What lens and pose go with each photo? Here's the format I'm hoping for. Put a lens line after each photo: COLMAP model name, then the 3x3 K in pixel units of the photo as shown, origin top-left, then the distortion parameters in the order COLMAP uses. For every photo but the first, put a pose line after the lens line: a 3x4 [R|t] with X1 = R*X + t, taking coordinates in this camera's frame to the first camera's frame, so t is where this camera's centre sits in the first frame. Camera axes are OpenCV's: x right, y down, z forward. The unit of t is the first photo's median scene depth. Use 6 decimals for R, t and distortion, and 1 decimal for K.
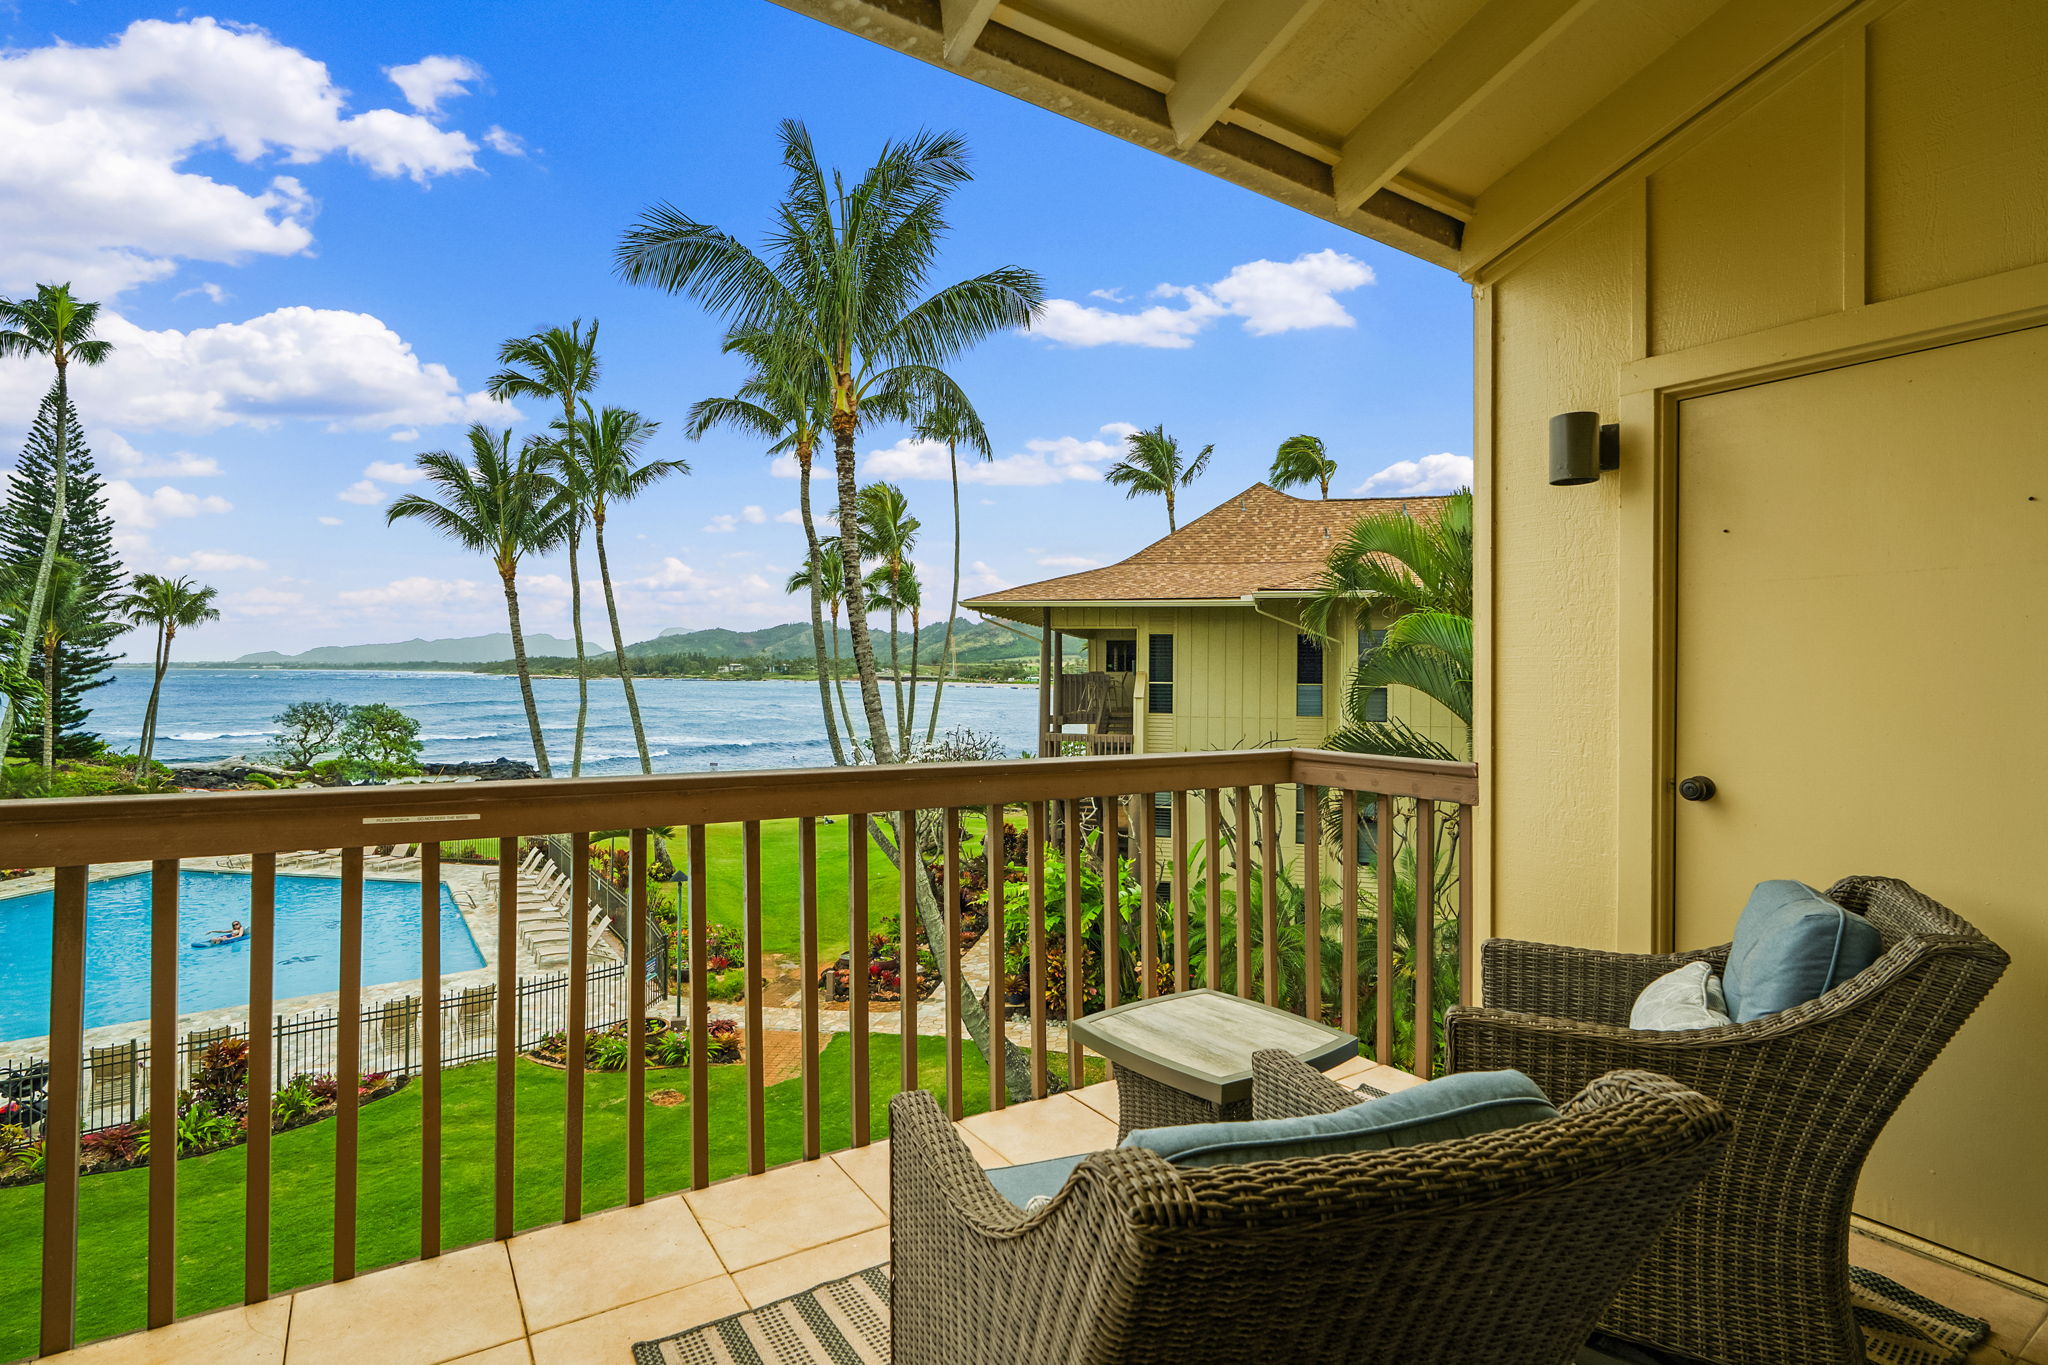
lens RADIAL K [[977.2, 0, 1055.5], [0, 977.2, 676.4], [0, 0, 1]] dist [0.001004, 0.000858]
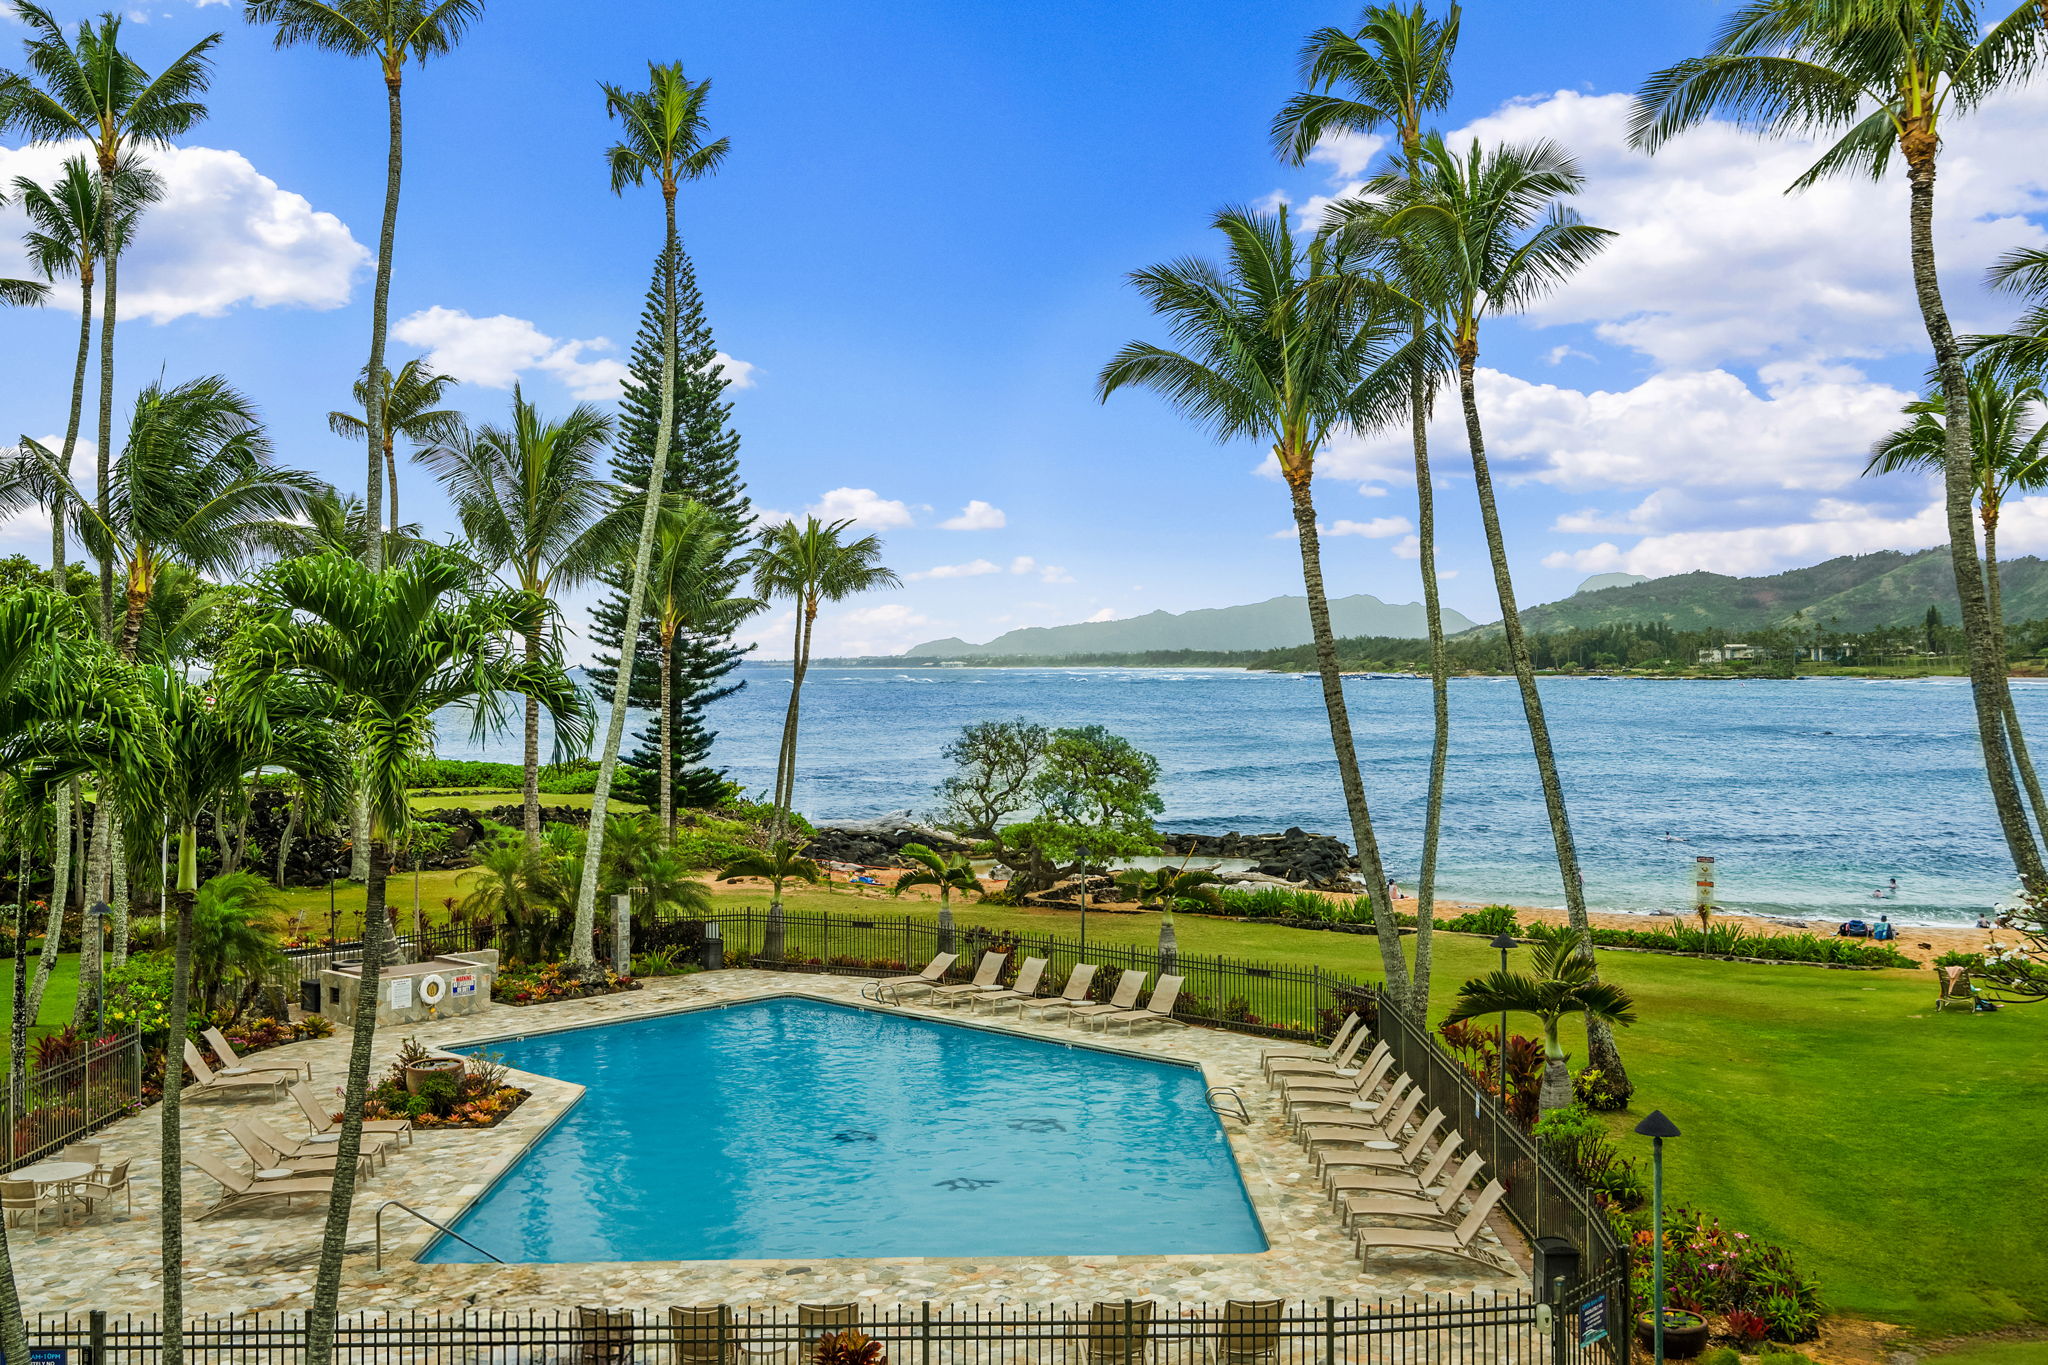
lens RADIAL K [[977.2, 0, 1055.5], [0, 977.2, 676.4], [0, 0, 1]] dist [0.001004, 0.000858]
pose [[0.712340, -0.010100, -0.701762, -0.315751], [0.010416, 0.999938, -0.003819, 0.001533], [0.701757, -0.004590, 0.712401, 0.588529]]
